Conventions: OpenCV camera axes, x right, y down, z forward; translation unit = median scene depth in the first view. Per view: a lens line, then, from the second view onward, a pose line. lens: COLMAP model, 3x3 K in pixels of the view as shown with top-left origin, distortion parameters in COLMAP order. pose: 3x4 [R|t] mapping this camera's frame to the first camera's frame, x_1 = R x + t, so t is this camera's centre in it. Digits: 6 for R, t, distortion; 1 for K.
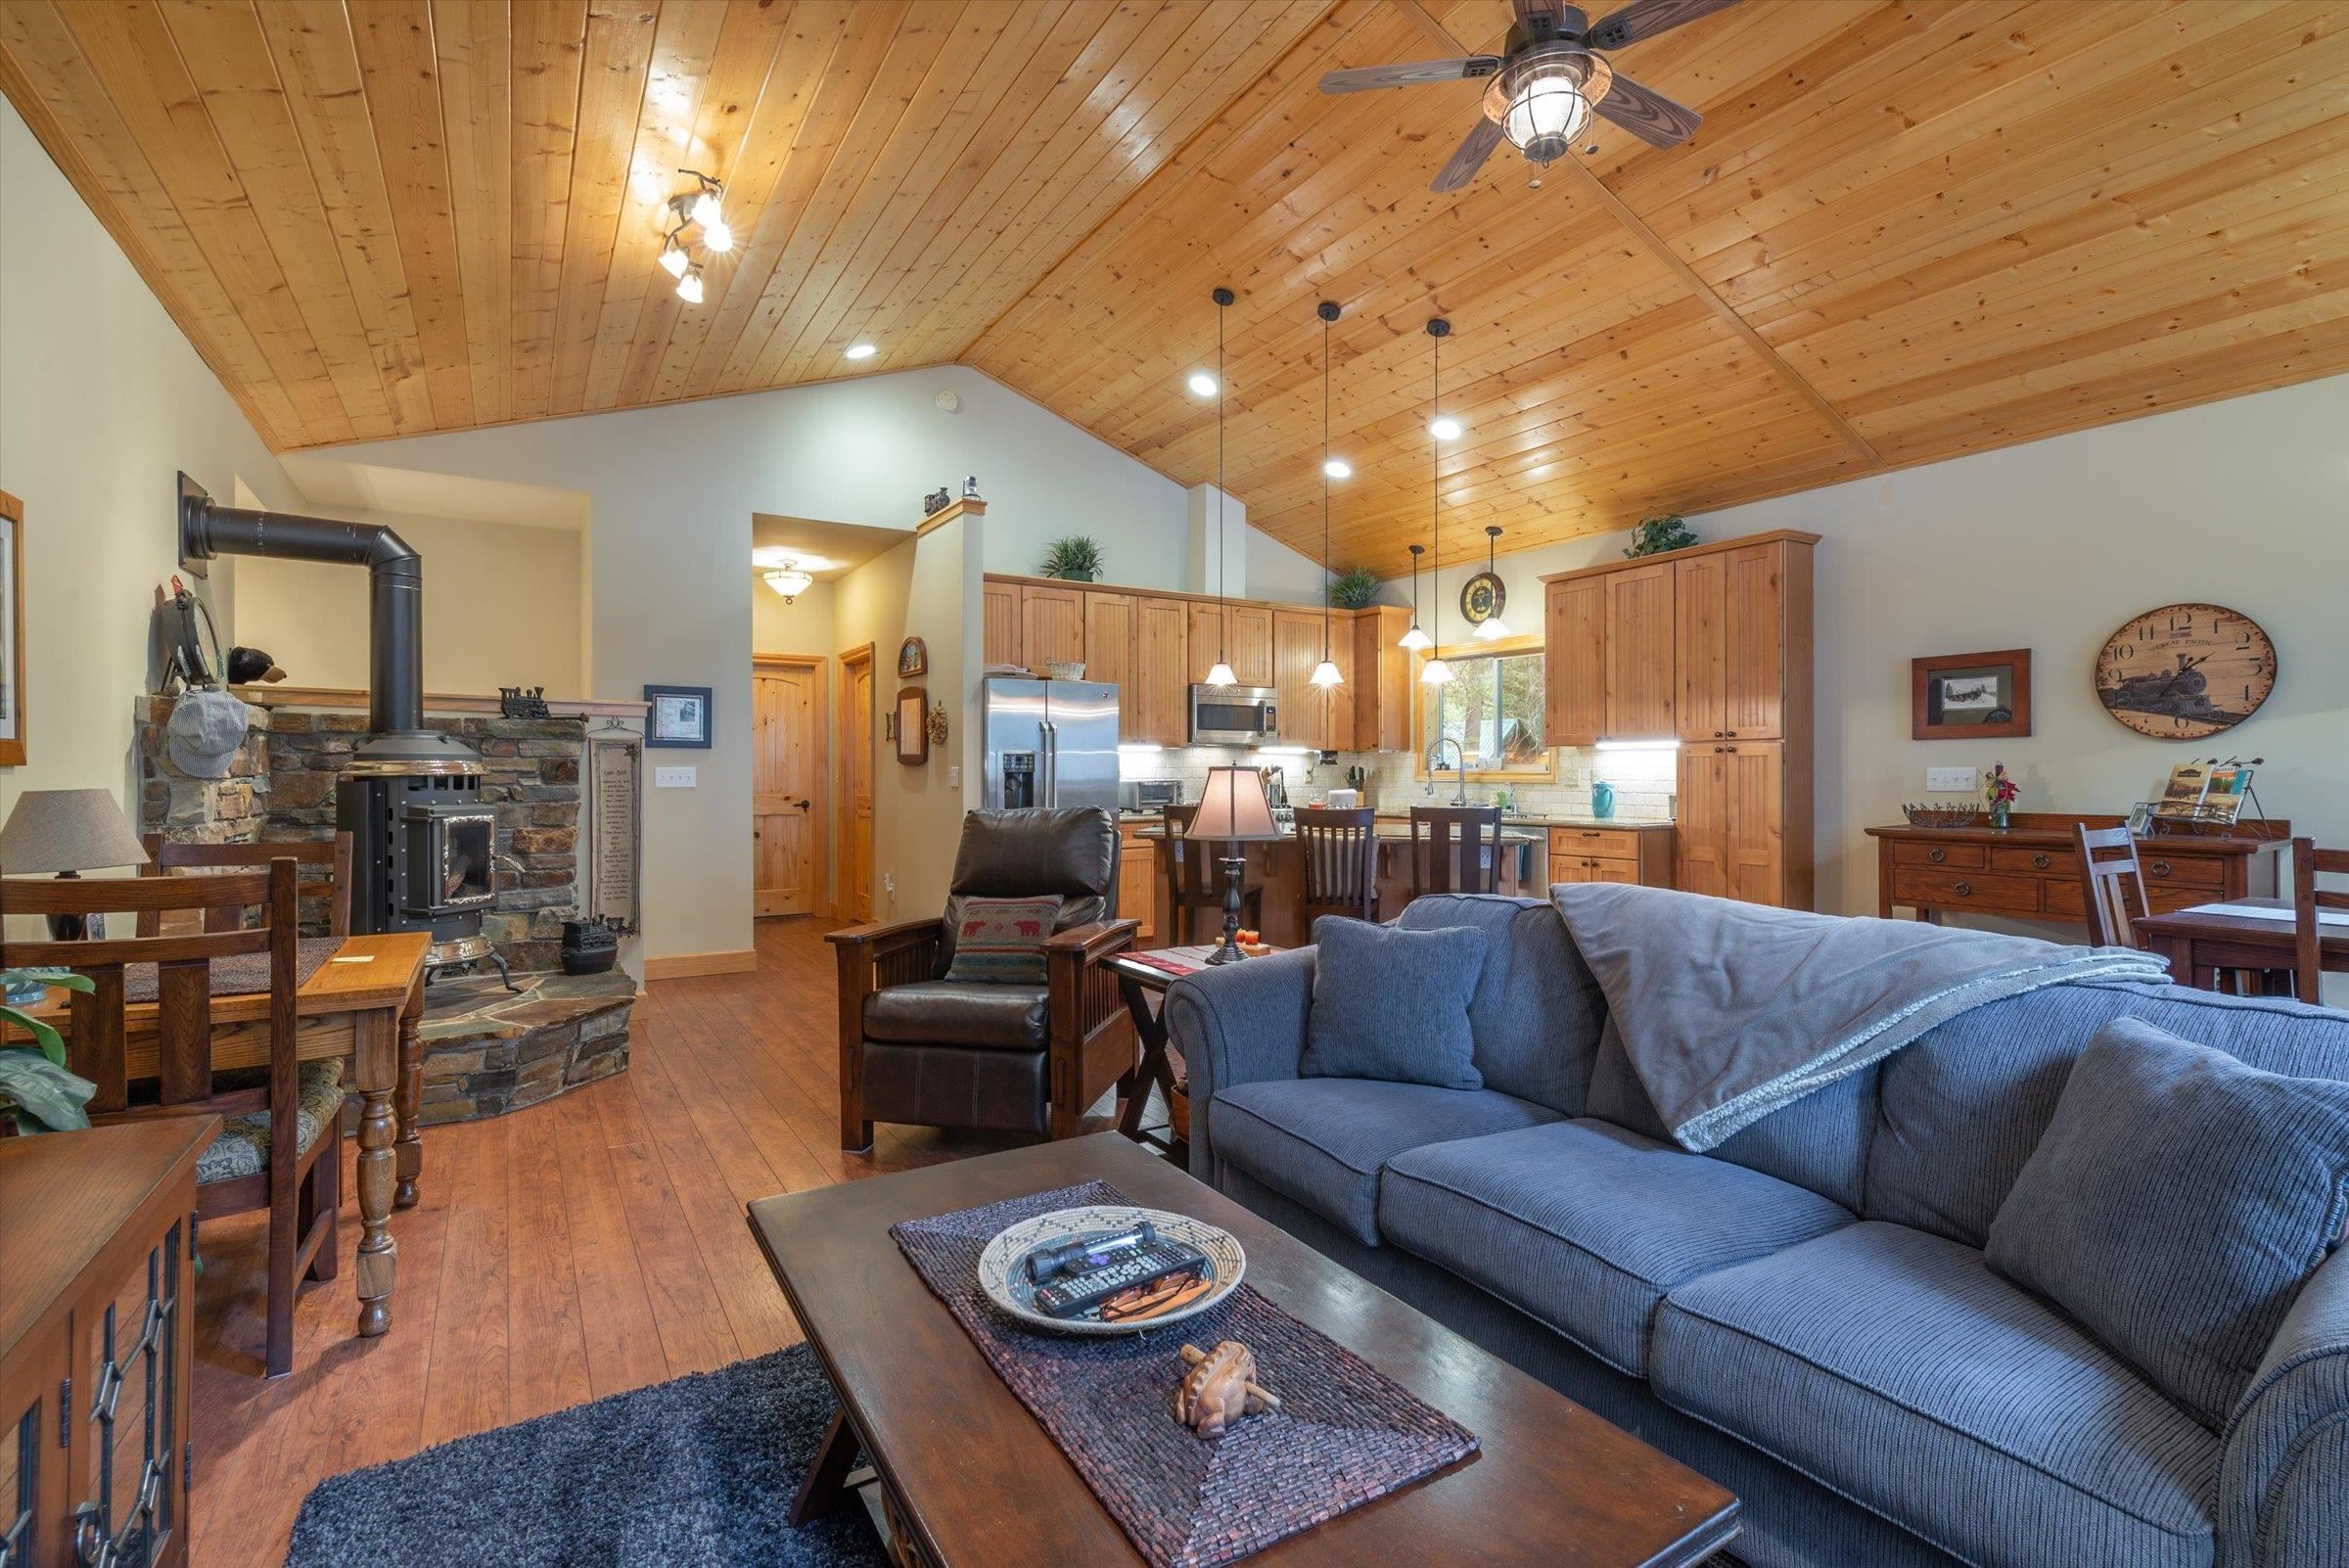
lens RADIAL K [[1062.0, 0, 1177.6], [0, 1062.0, 773.8], [0, 0, 1]] dist [0.007866, -0.003629]
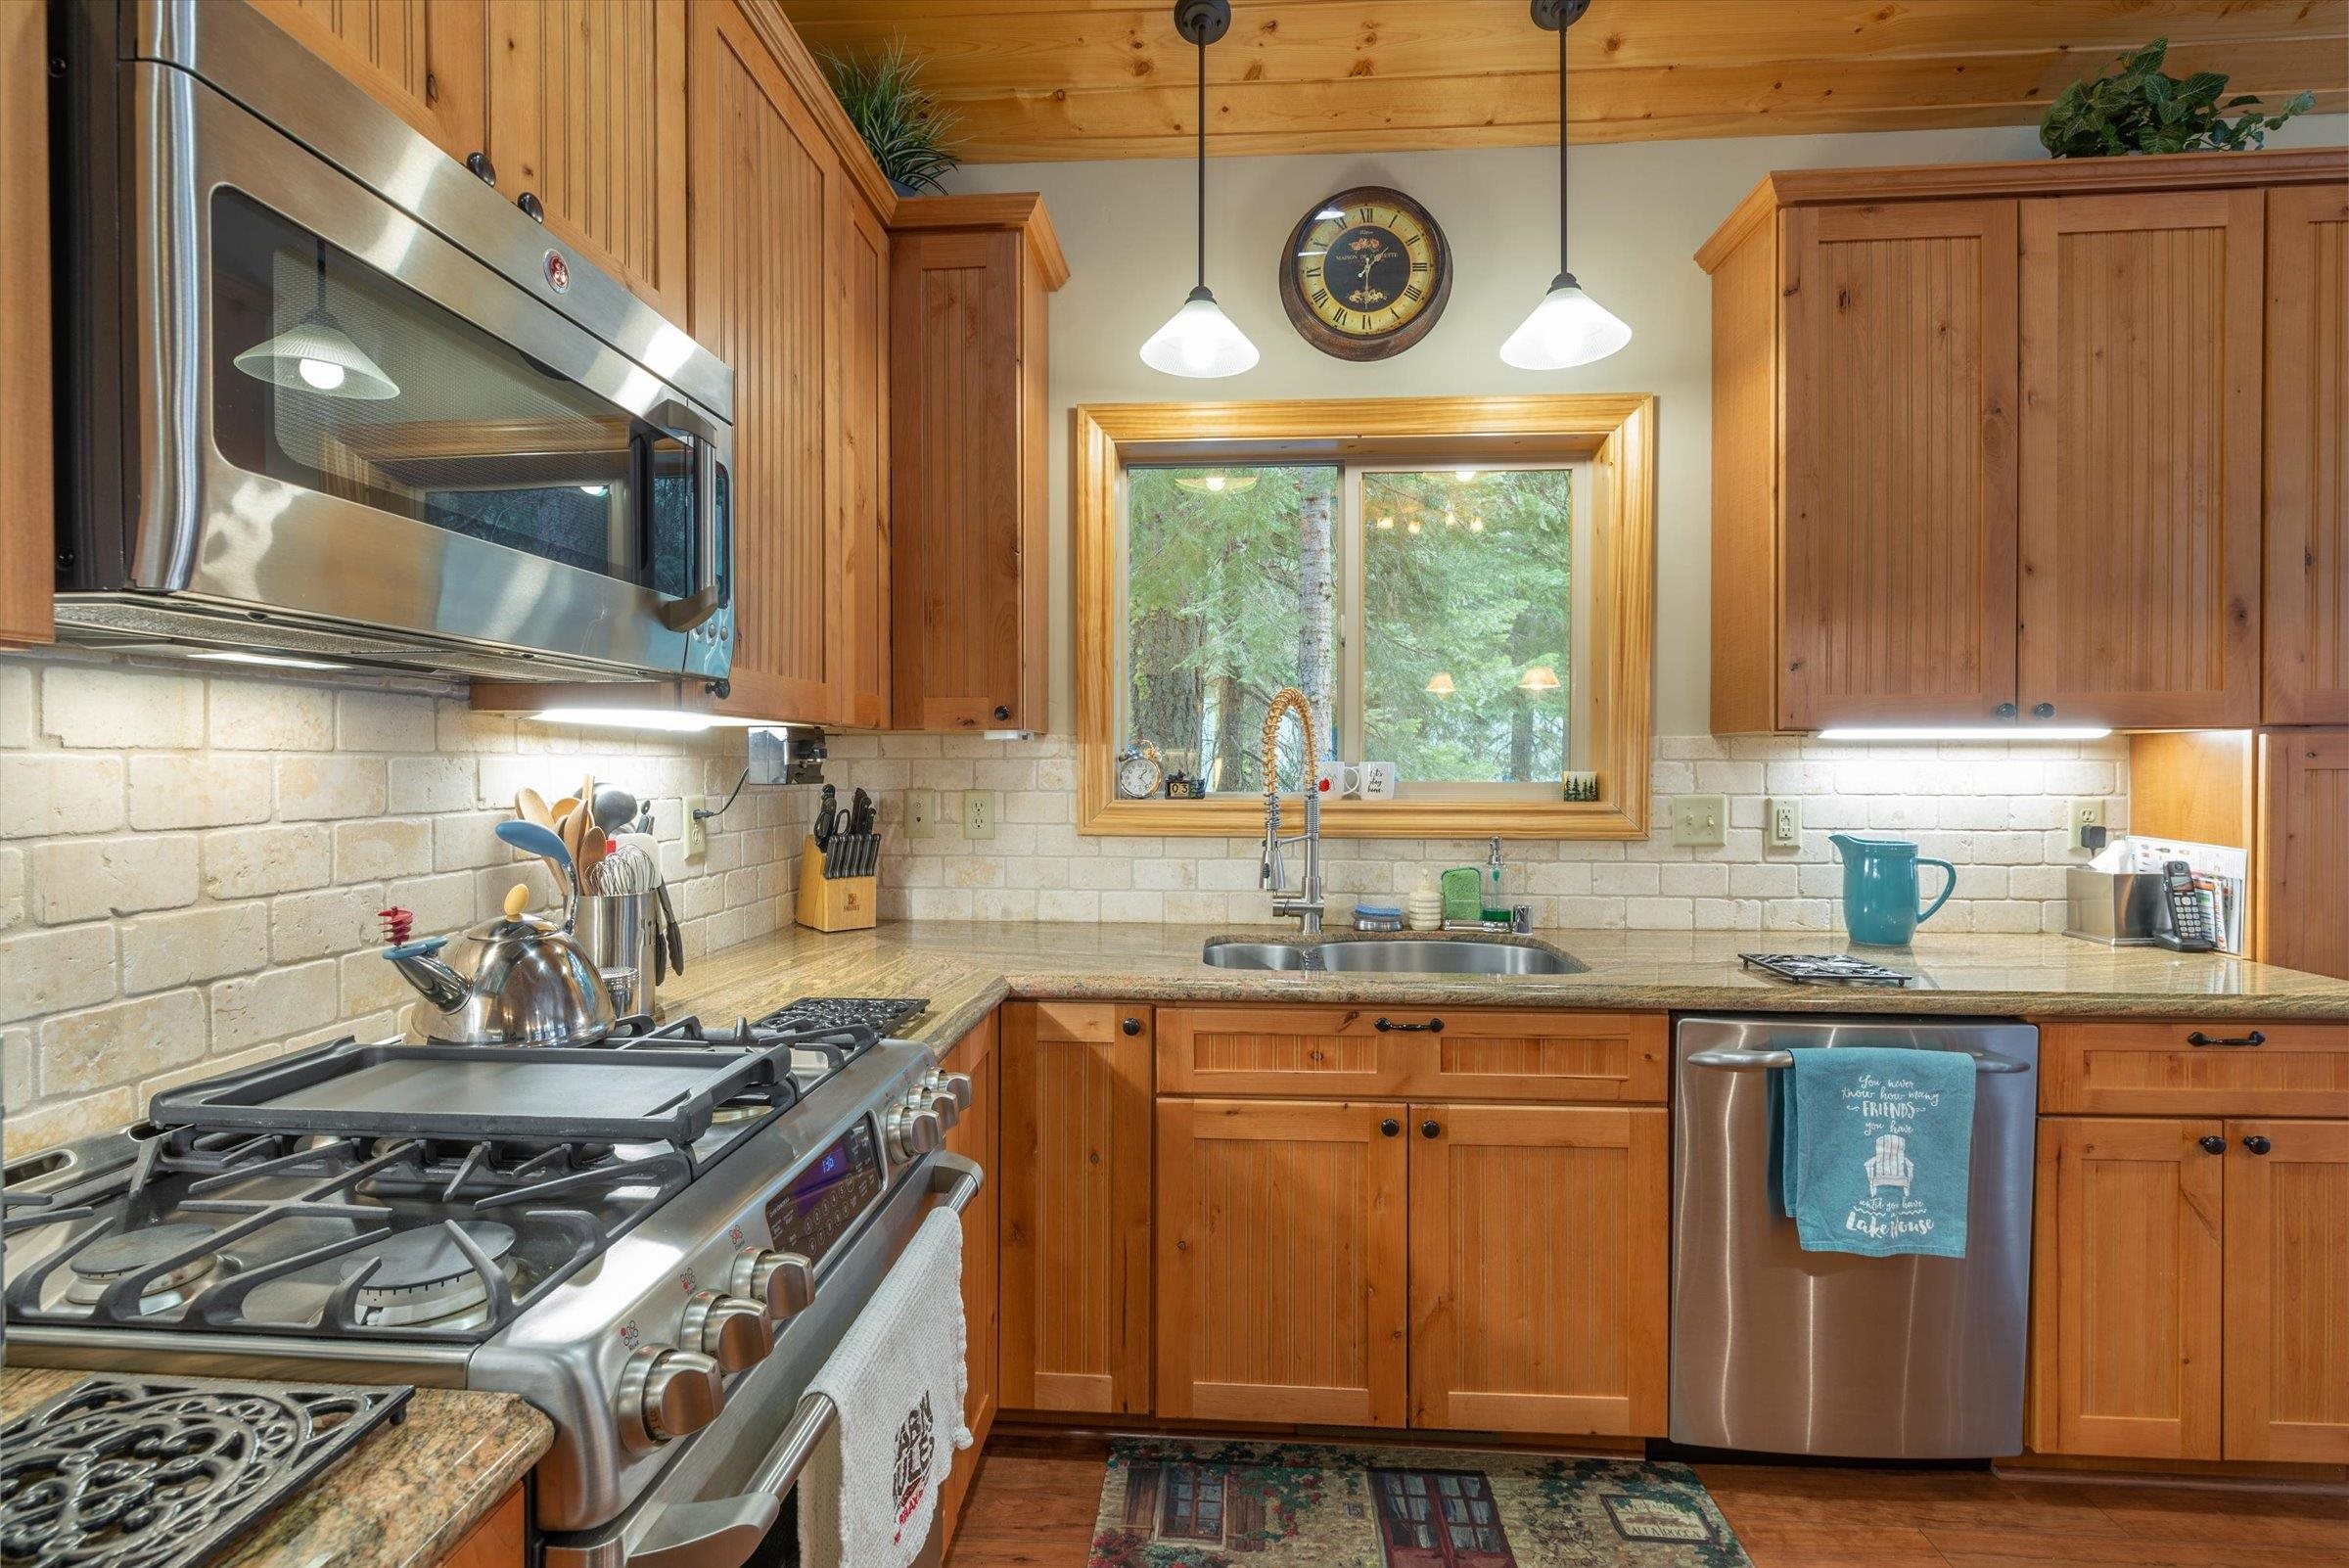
lens RADIAL K [[1062.0, 0, 1177.6], [0, 1062.0, 773.8], [0, 0, 1]] dist [0.007866, -0.003629]
pose [[0.588004, -0.007173, 0.808826, -0.009611], [0.001364, 0.999968, 0.007876, -0.016605], [-0.808857, -0.003528, 0.587995, 1.012135]]
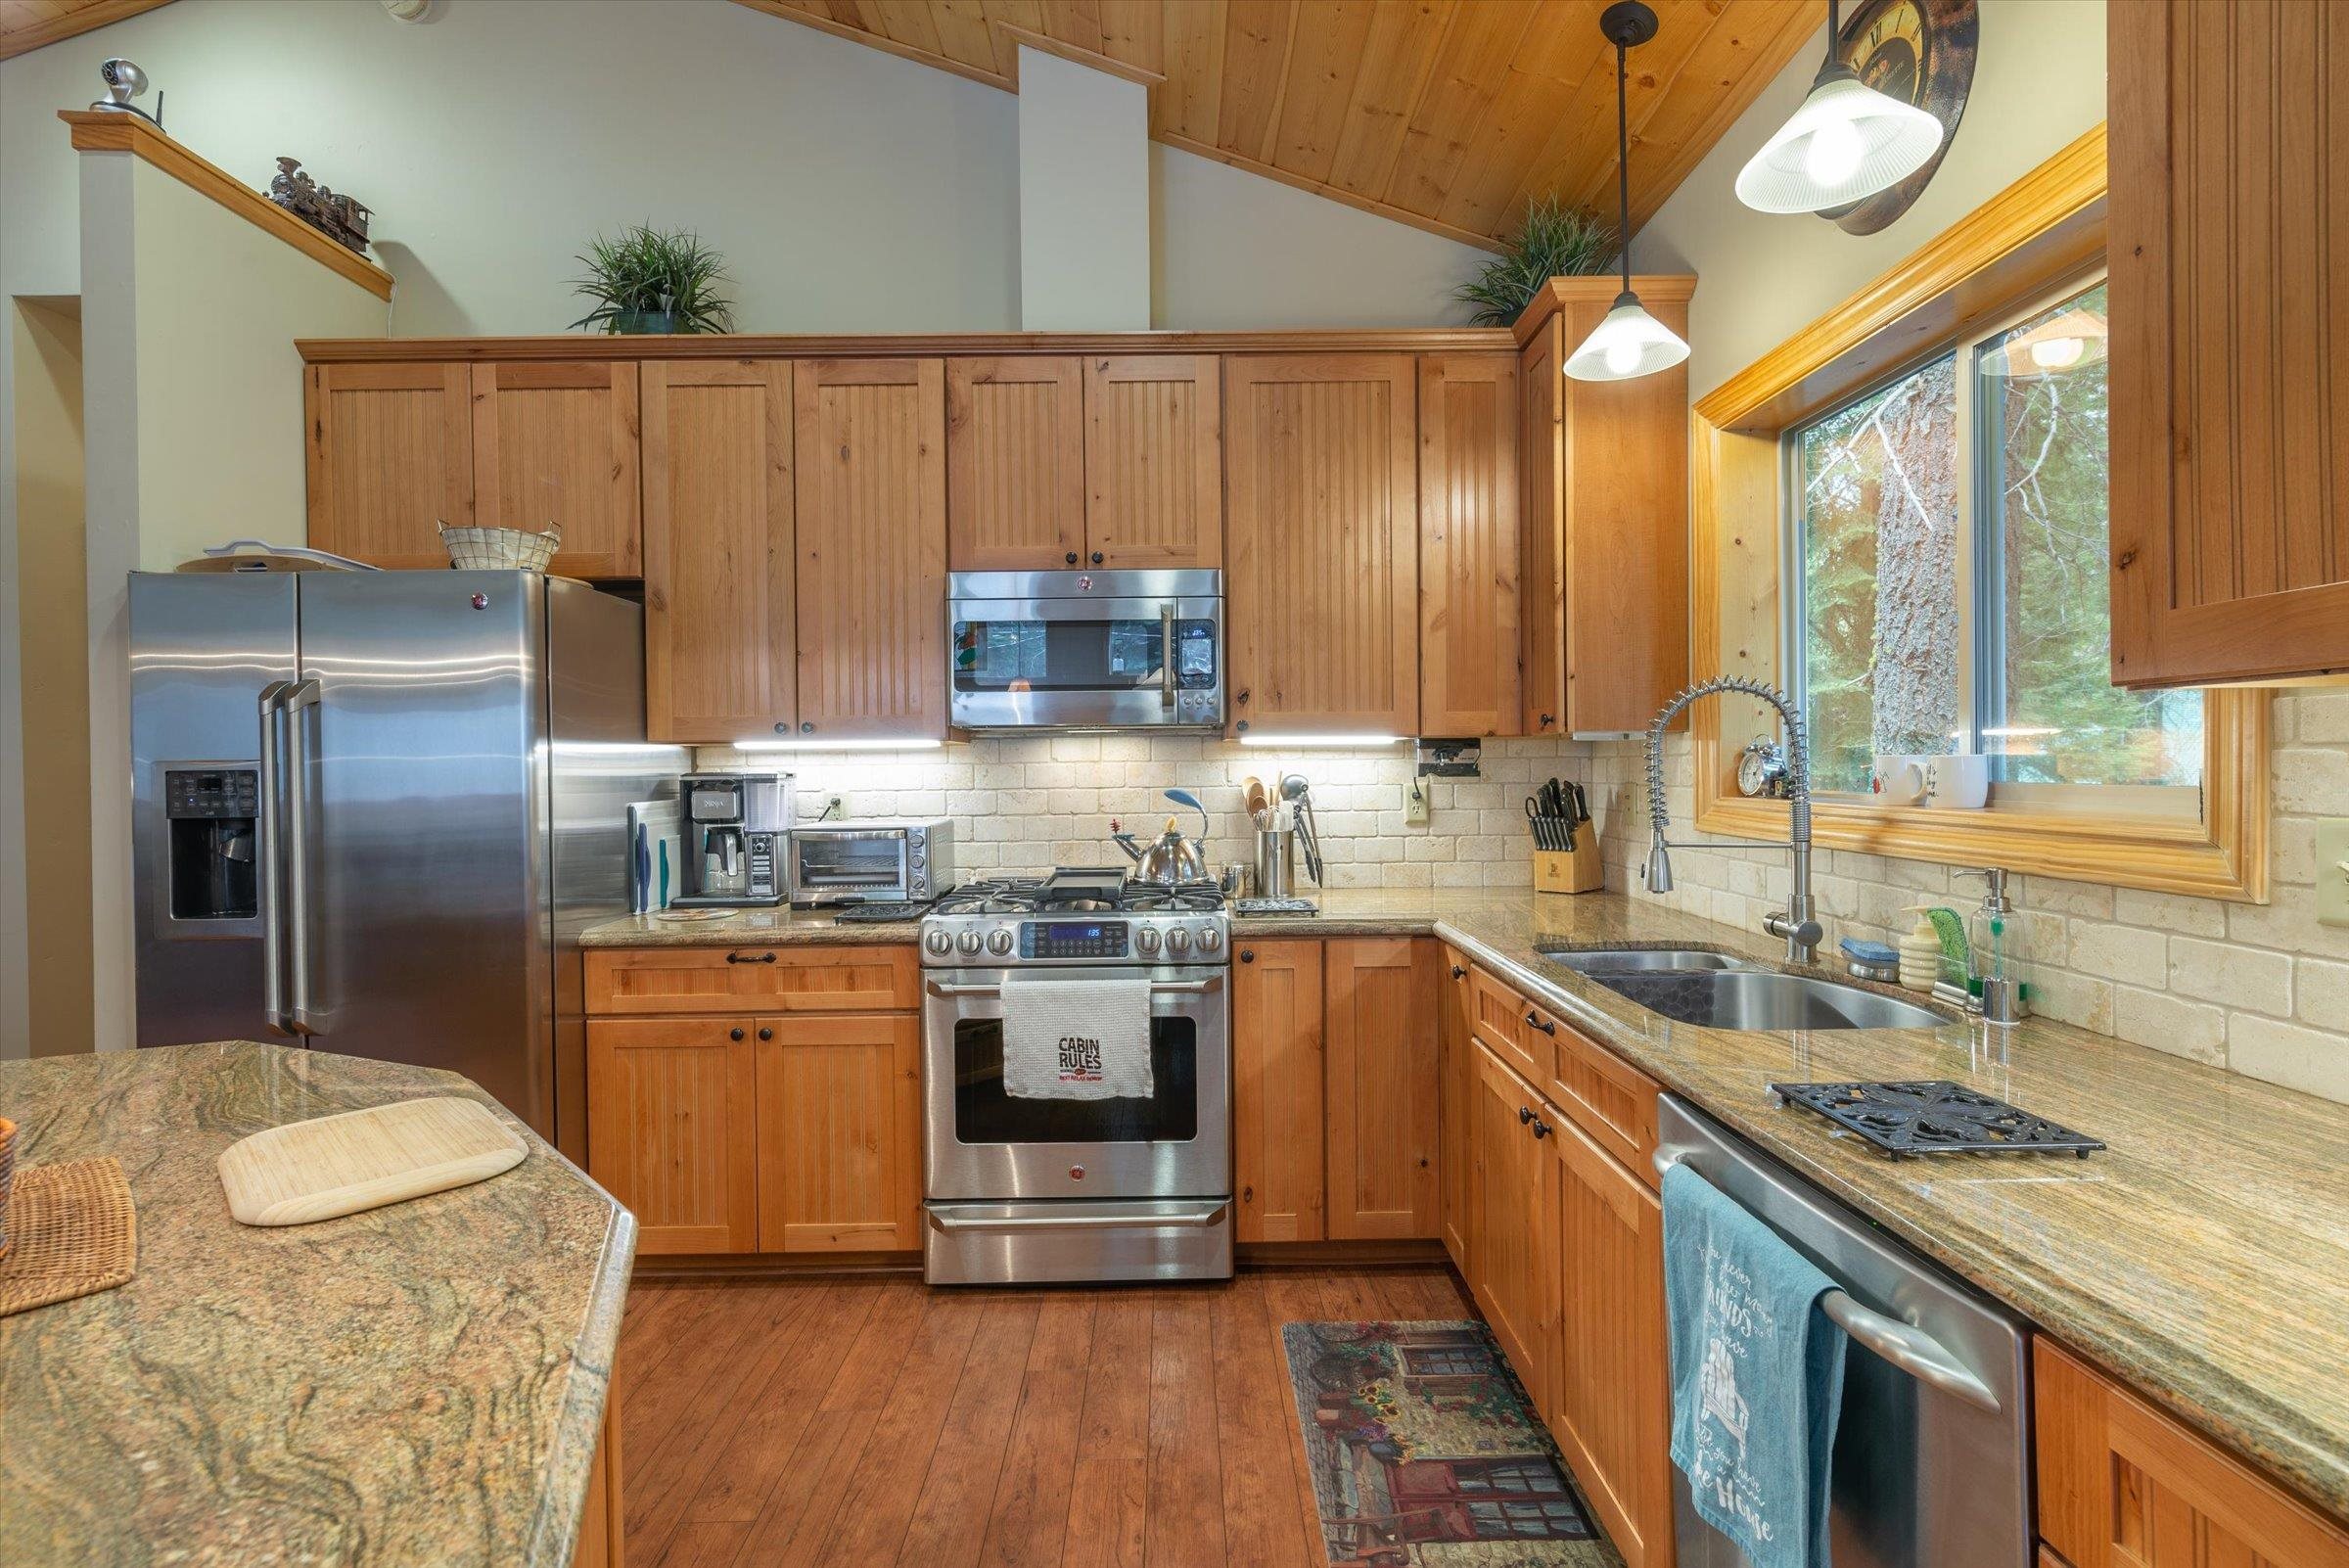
lens RADIAL K [[1062.0, 0, 1177.6], [0, 1062.0, 773.8], [0, 0, 1]] dist [0.007866, -0.003629]
pose [[0.849332, -0.004058, -0.527844, 0.328431], [0.008533, 0.999945, 0.006042, -0.016203], [0.527790, -0.009636, 0.849320, 0.834382]]
